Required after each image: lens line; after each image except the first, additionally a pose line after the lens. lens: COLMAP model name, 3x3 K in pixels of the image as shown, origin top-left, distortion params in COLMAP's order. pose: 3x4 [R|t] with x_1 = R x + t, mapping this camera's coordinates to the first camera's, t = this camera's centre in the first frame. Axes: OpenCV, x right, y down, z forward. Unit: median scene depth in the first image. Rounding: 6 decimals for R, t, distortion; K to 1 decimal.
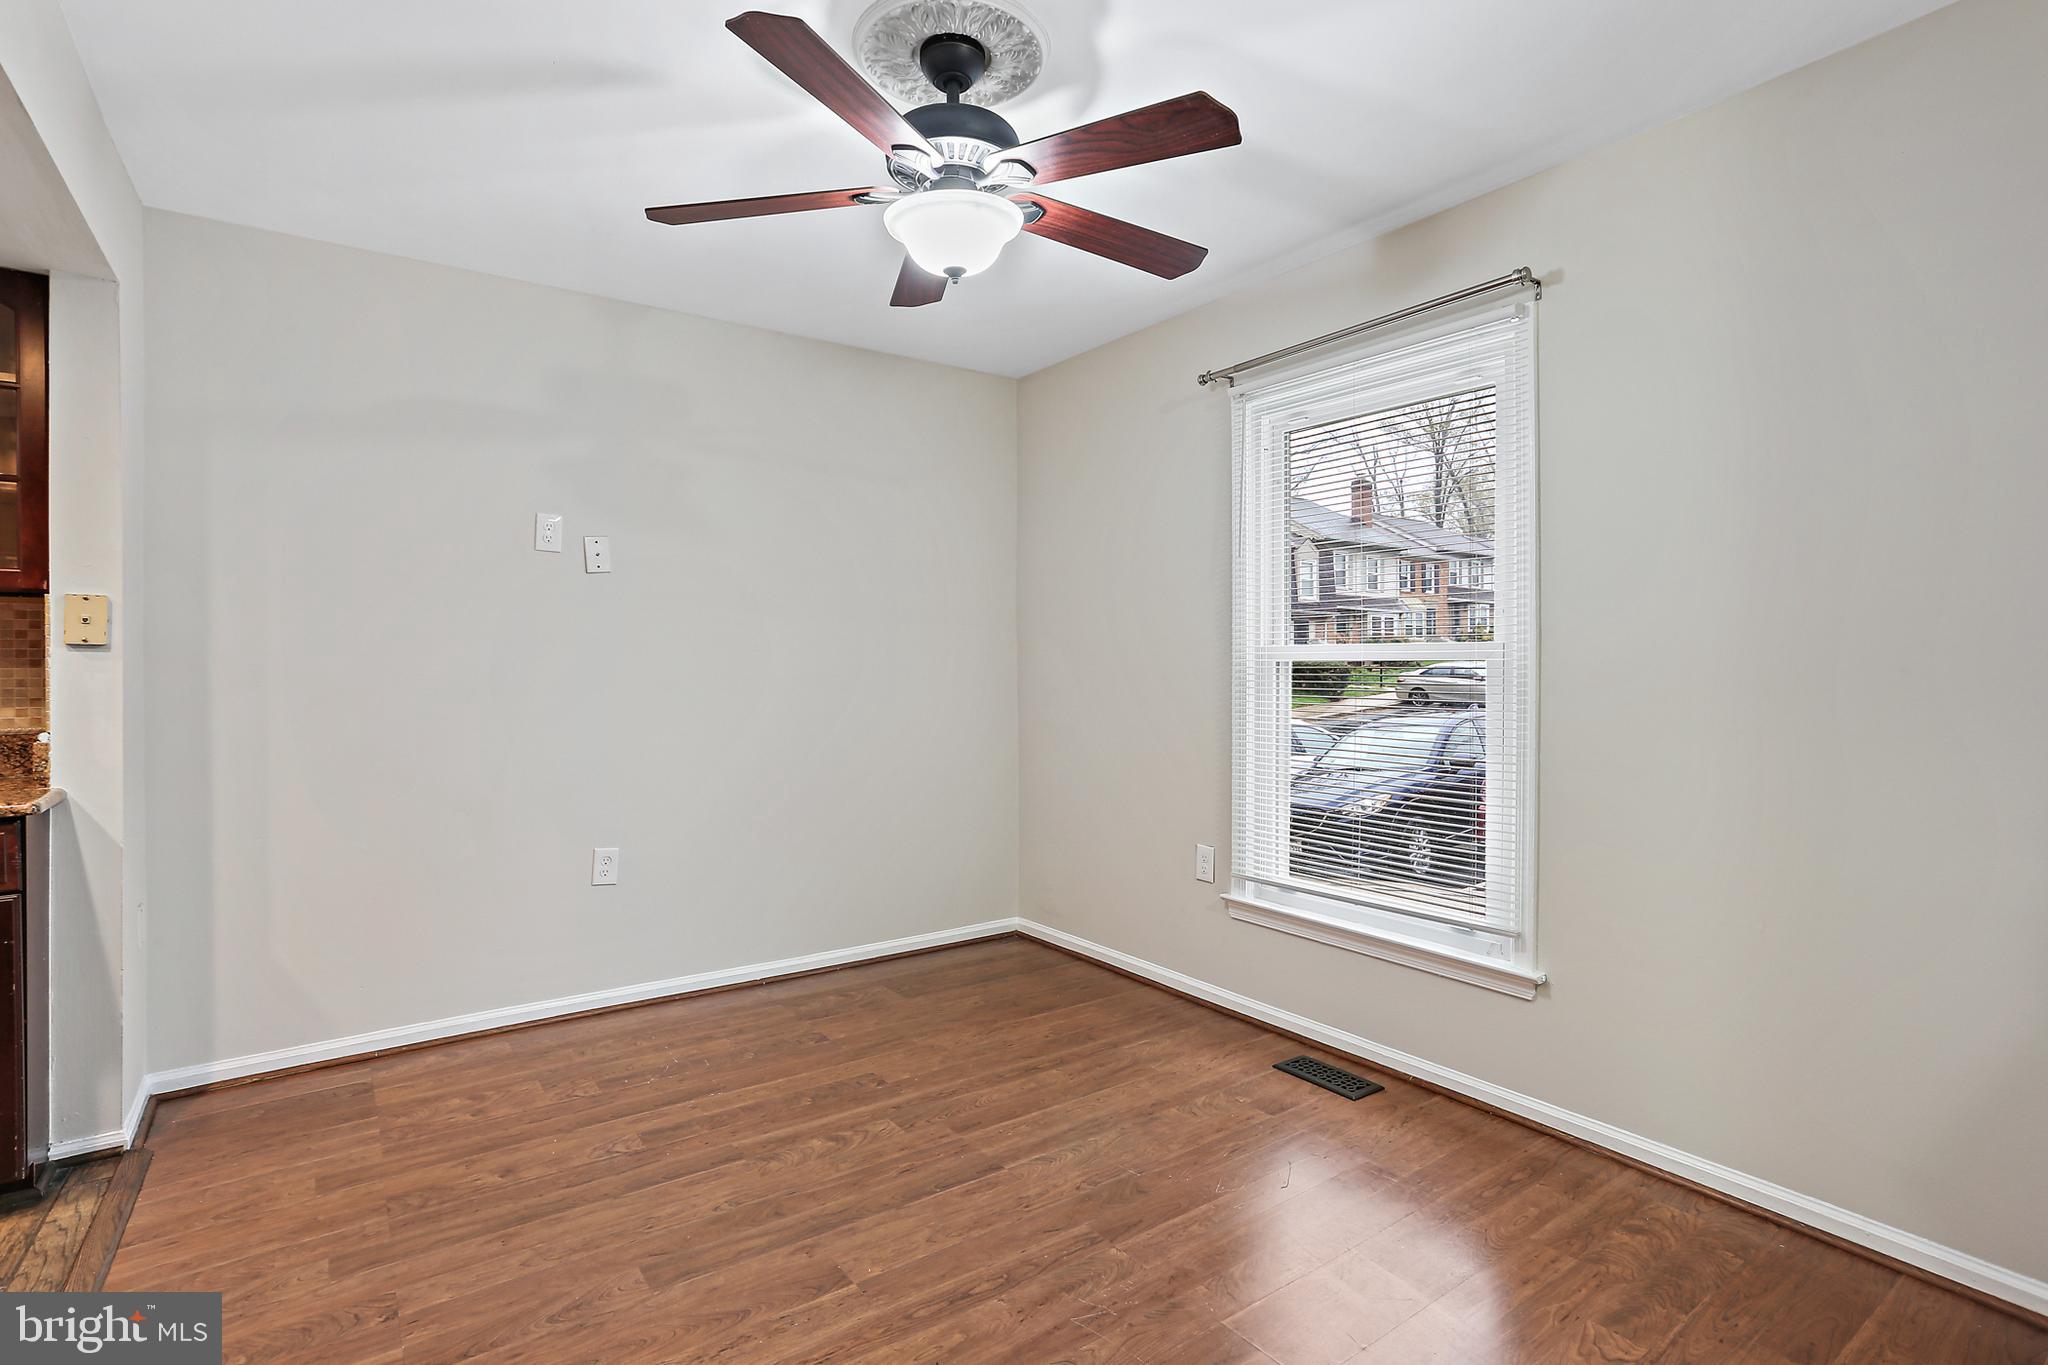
lens RADIAL K [[995.8, 0, 1027.1], [0, 995.8, 681.6], [0, 0, 1]] dist [-0.001714, 0.004504]
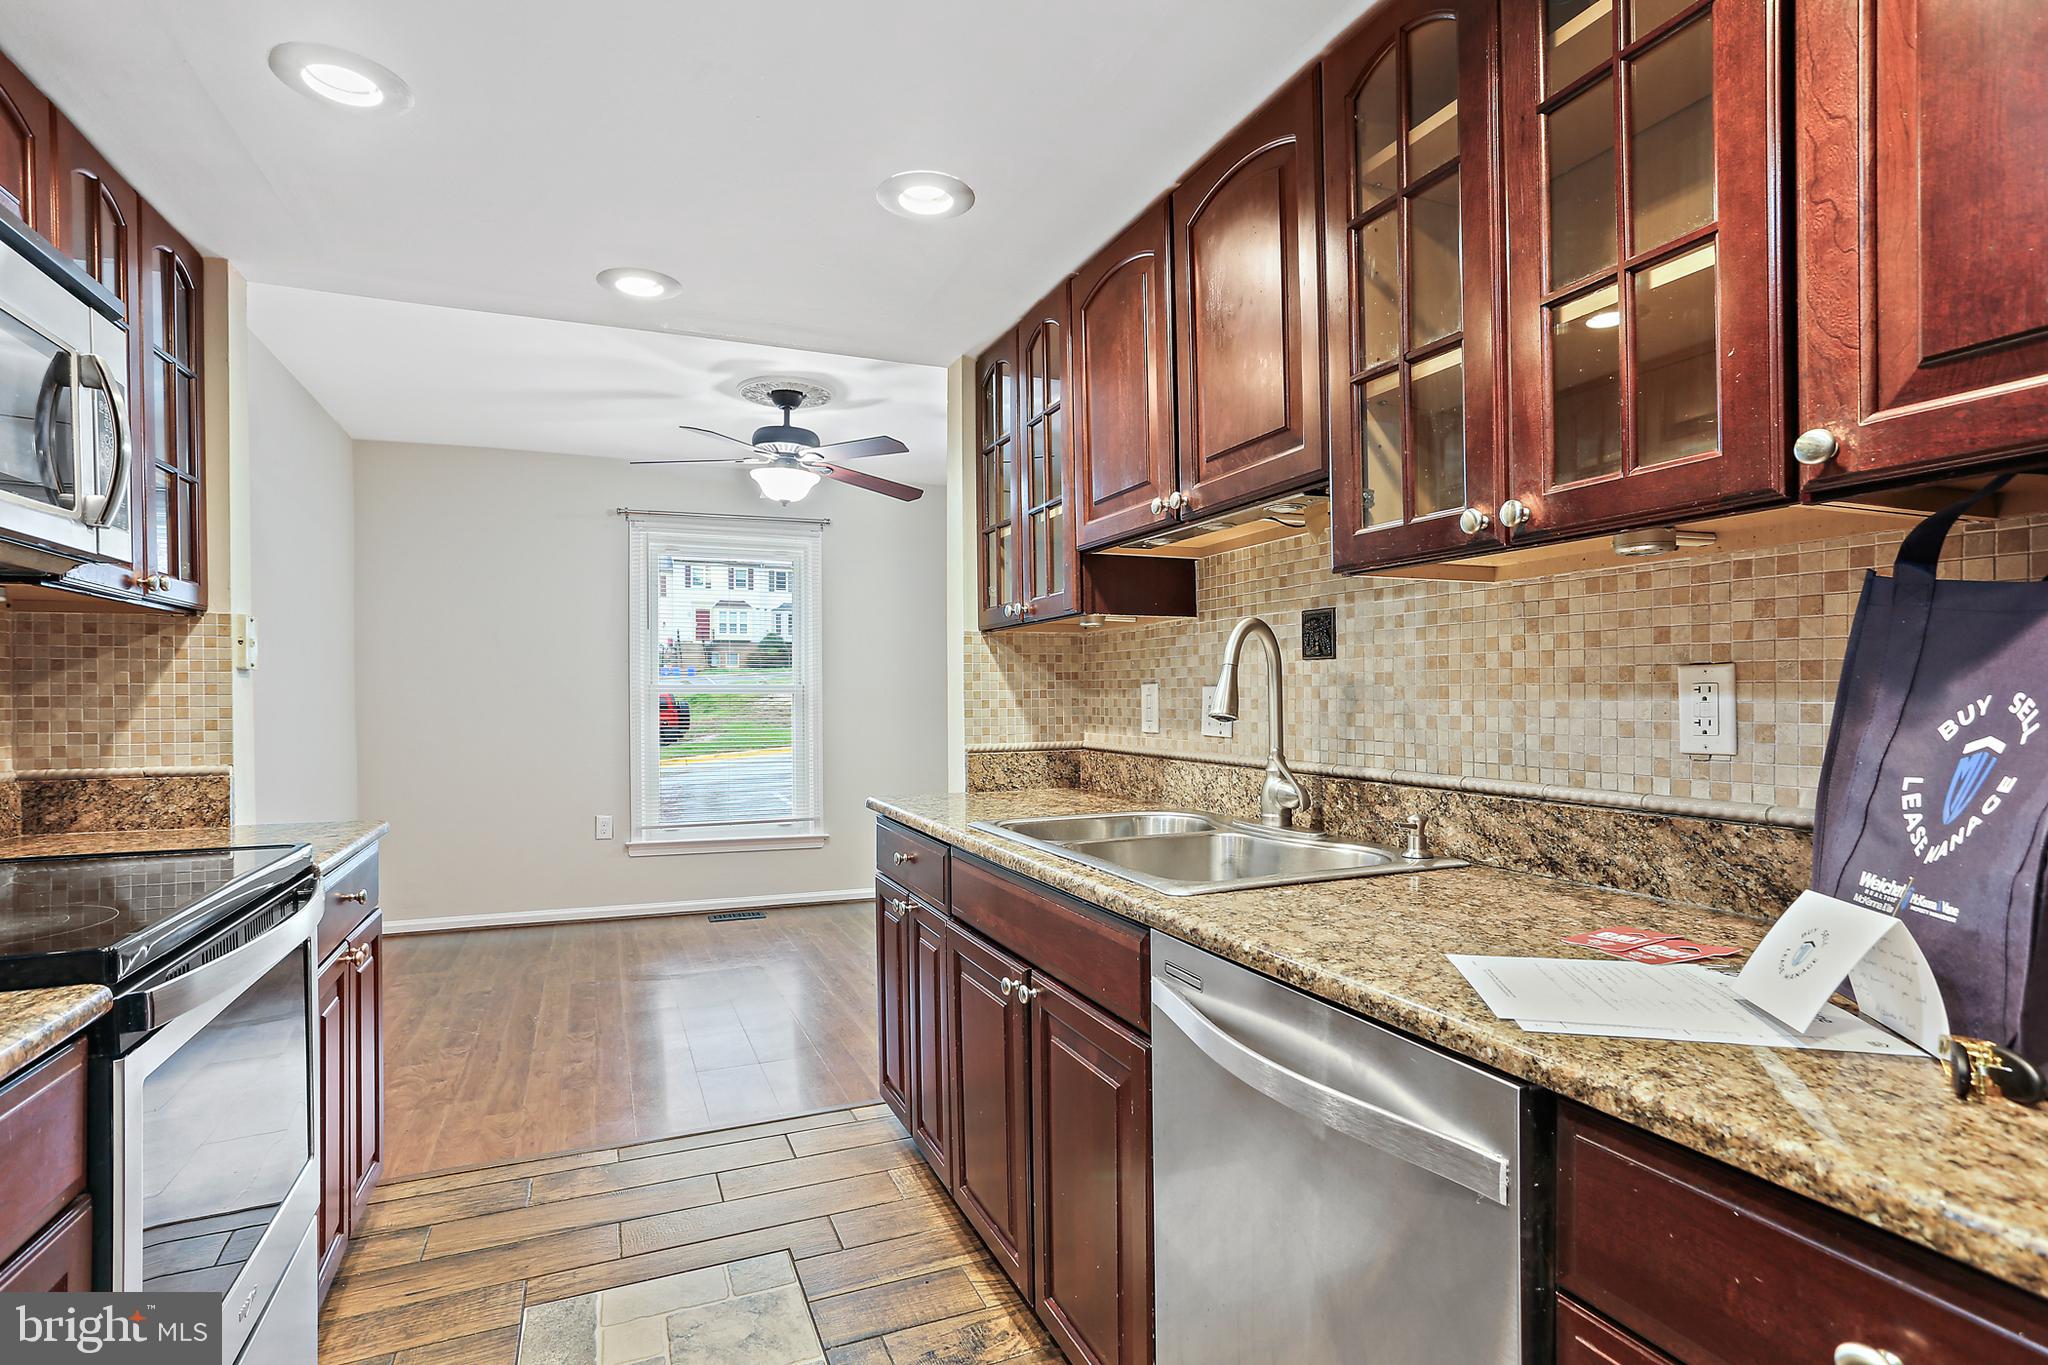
lens RADIAL K [[995.8, 0, 1023.2], [0, 995.8, 688.5], [0, 0, 1]] dist [-0.001714, 0.004504]
pose [[0.219227, 0.000129, 0.975674, -1.499368], [0.004596, 0.999989, -0.001164, -0.031087], [-0.975663, 0.004739, 0.219224, 0.048933]]
